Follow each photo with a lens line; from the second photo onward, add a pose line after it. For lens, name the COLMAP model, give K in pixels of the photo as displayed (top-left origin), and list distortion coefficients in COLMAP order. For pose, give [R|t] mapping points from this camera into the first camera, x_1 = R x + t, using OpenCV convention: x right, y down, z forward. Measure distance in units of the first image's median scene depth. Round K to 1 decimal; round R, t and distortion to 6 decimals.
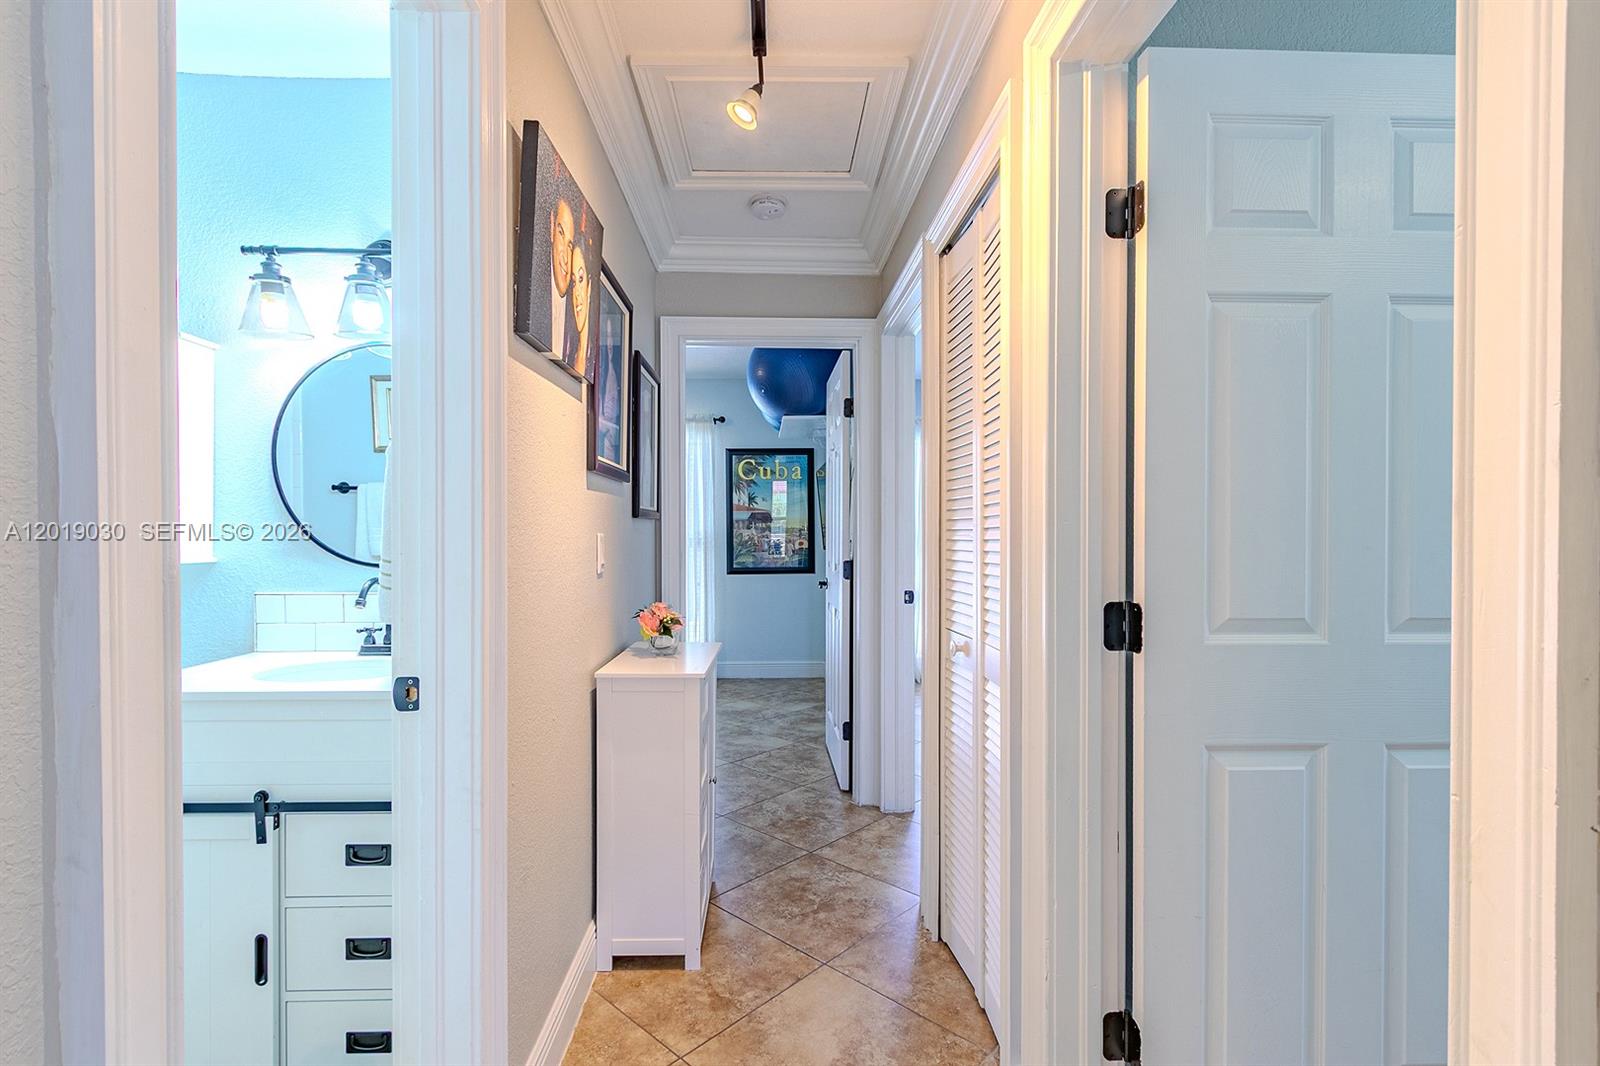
lens RADIAL K [[735.8, 0, 786.0], [0, 735.8, 535.6], [0, 0, 1]] dist [0.004143, -0.001074]
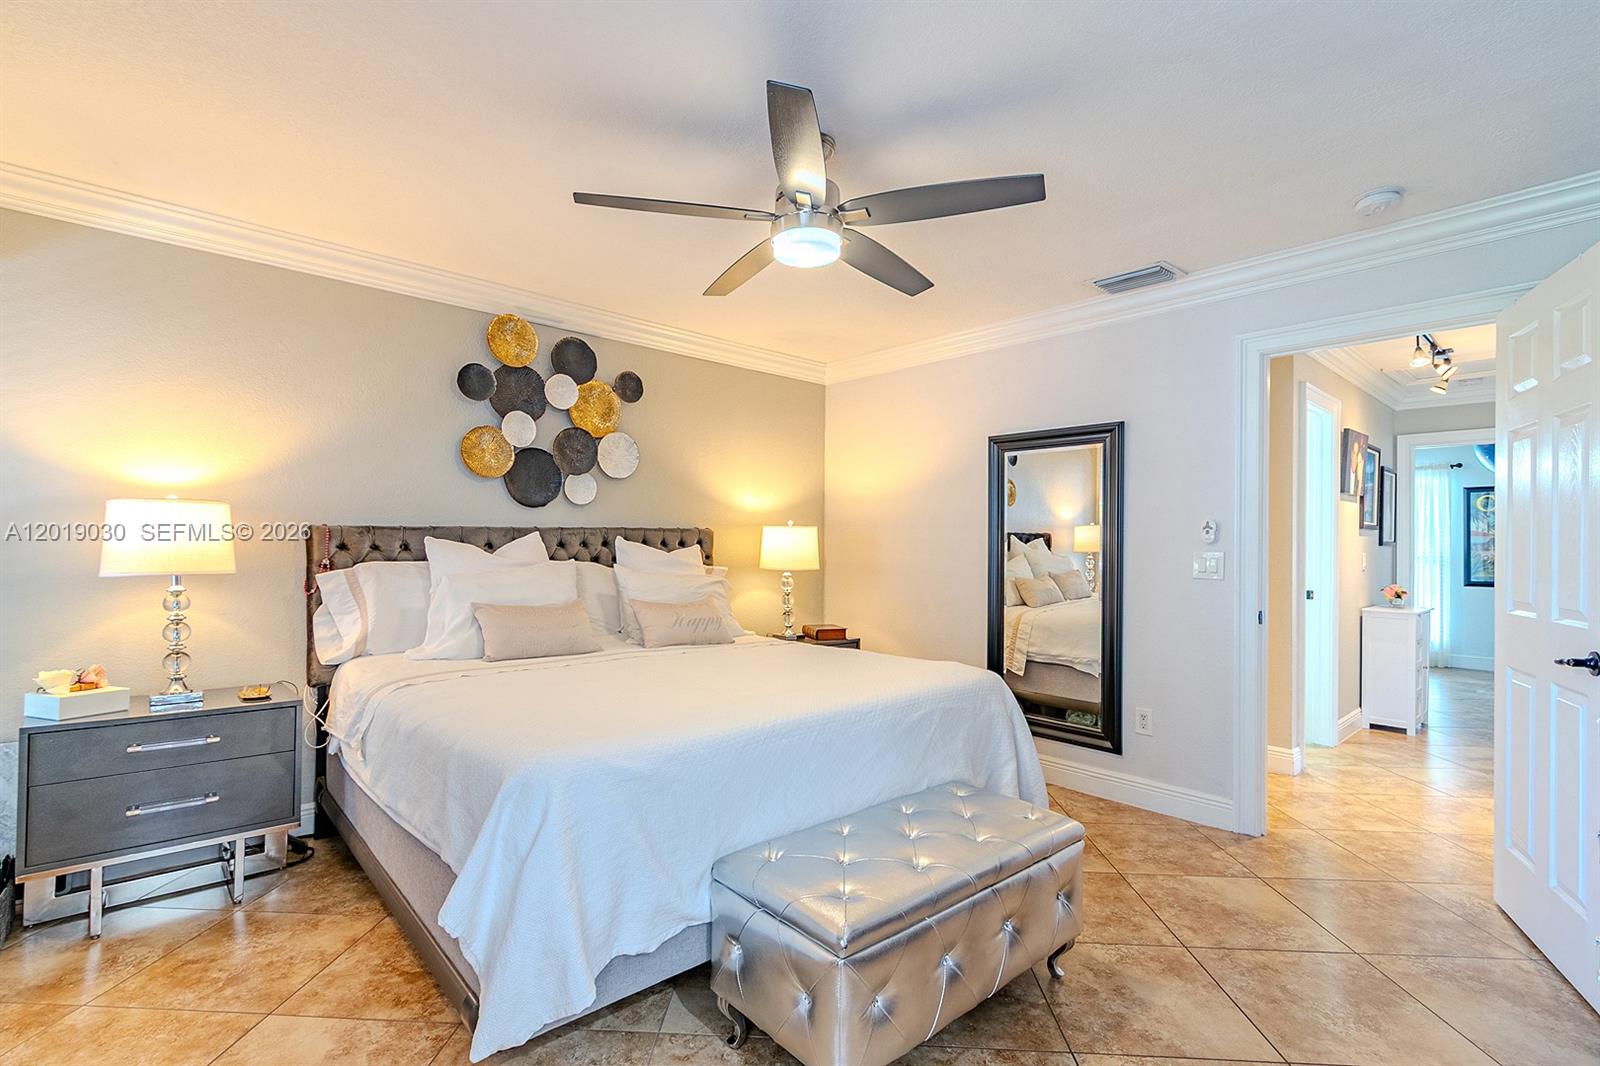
lens RADIAL K [[735.8, 0, 788.4], [0, 735.8, 536.6], [0, 0, 1]] dist [0.004143, -0.001074]
pose [[0.652154, 0.004178, -0.758075, 0.389082], [-0.017294, 0.999807, -0.009367, -0.002550], [0.757889, 0.019219, 0.652100, -2.233440]]
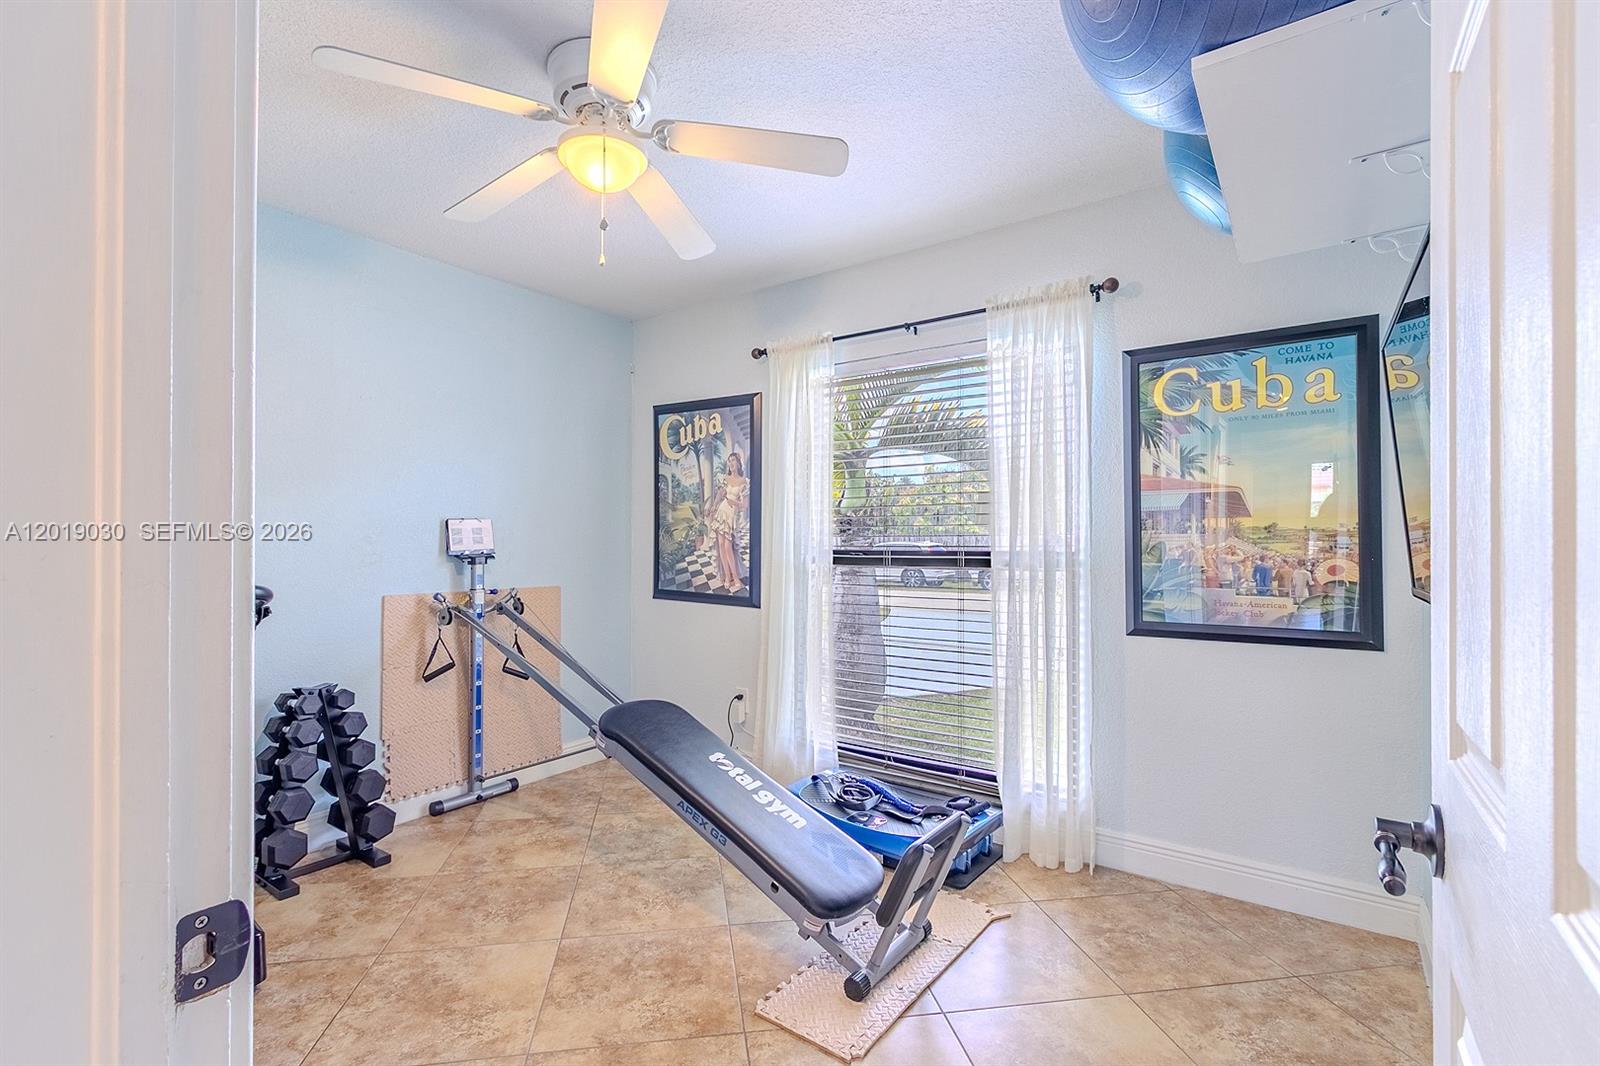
lens RADIAL K [[735.8, 0, 790.5], [0, 735.8, 536.1], [0, 0, 1]] dist [0.004143, -0.001074]
pose [[0.795382, -0.003758, -0.606097, 0.085208], [-0.008801, 0.999804, -0.017750, 0.008595], [0.606045, 0.019452, 0.795193, 1.639703]]
